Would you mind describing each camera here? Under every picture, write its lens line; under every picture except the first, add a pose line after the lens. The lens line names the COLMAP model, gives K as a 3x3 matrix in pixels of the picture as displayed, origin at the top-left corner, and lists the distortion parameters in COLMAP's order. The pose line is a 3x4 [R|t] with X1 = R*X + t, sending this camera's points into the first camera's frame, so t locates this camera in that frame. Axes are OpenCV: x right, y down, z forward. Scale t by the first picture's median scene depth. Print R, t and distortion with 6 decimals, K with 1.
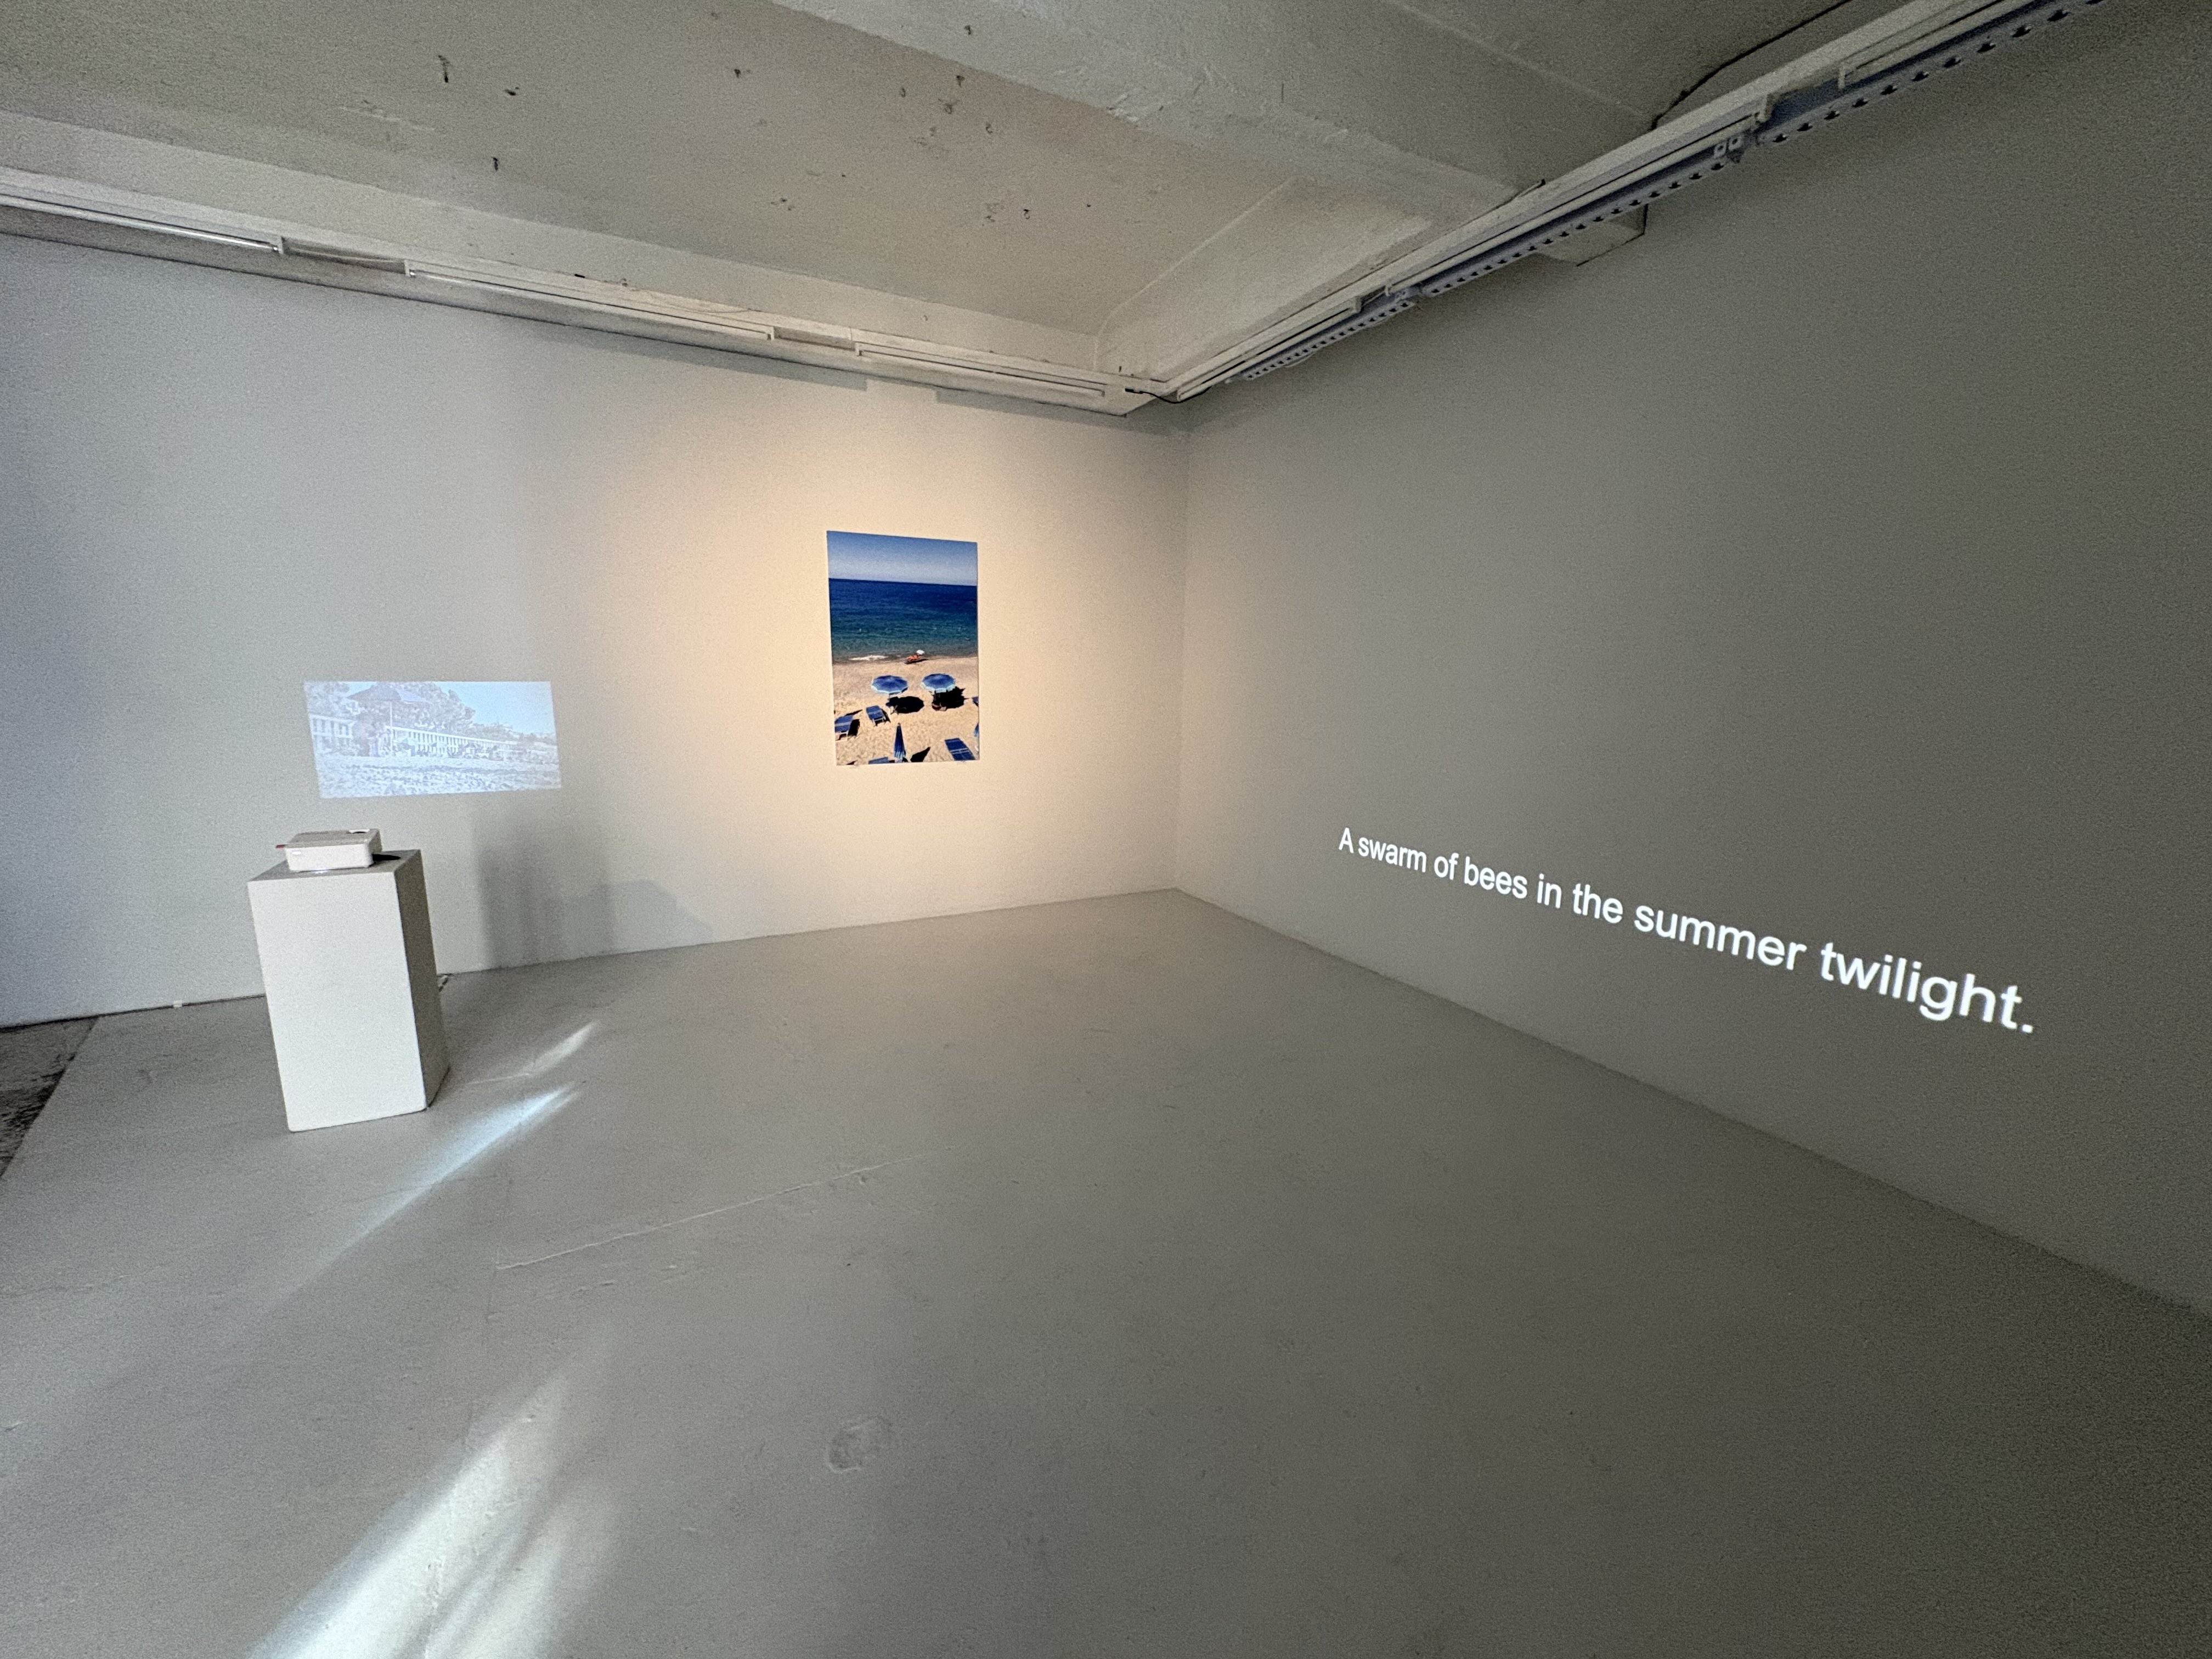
lens RADIAL K [[881.1, 0, 1113.6], [0, 881.1, 816.0], [0, 0, 1]] dist [0.007116, -0.000659]
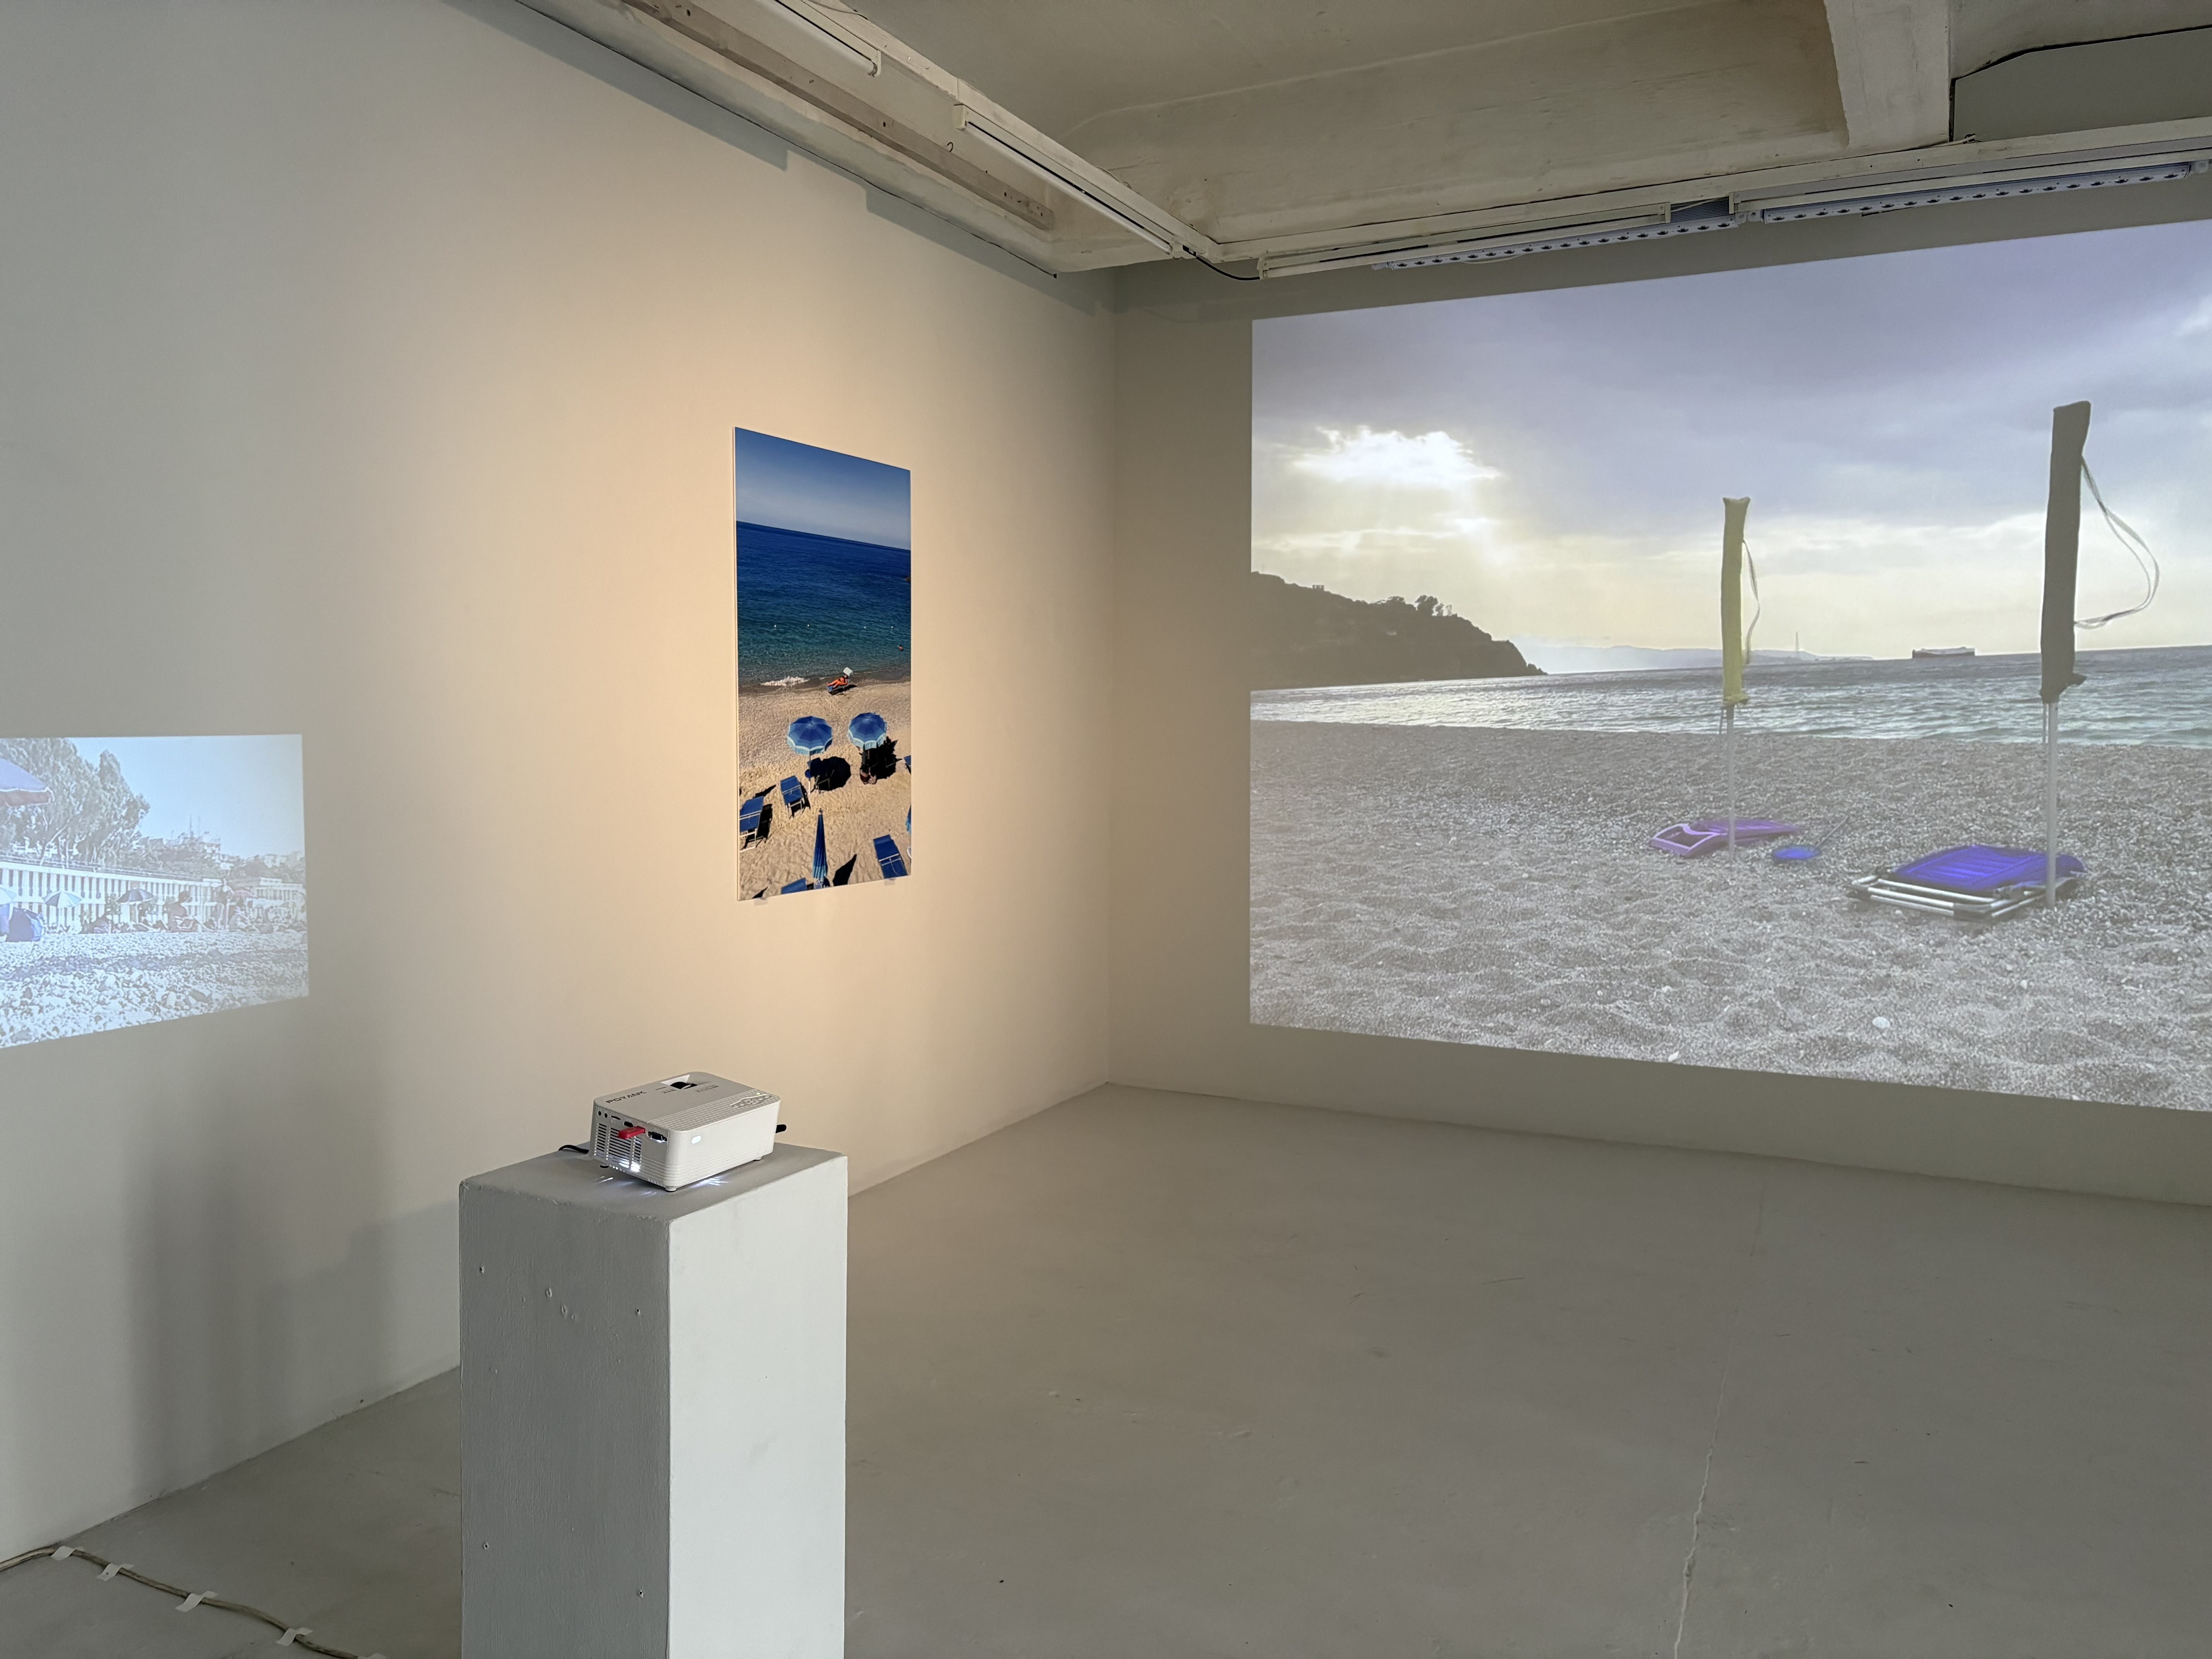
lens RADIAL K [[1646.1, 0, 1099.2], [0, 1646.1, 873.6], [0, 0, 1]] dist [0.018413, -0.006363]
pose [[0.807990, -0.060983, 0.586032, -0.778410], [0.103150, 0.993909, -0.038790, -0.017948], [-0.580097, 0.091791, 0.809359, 0.165888]]
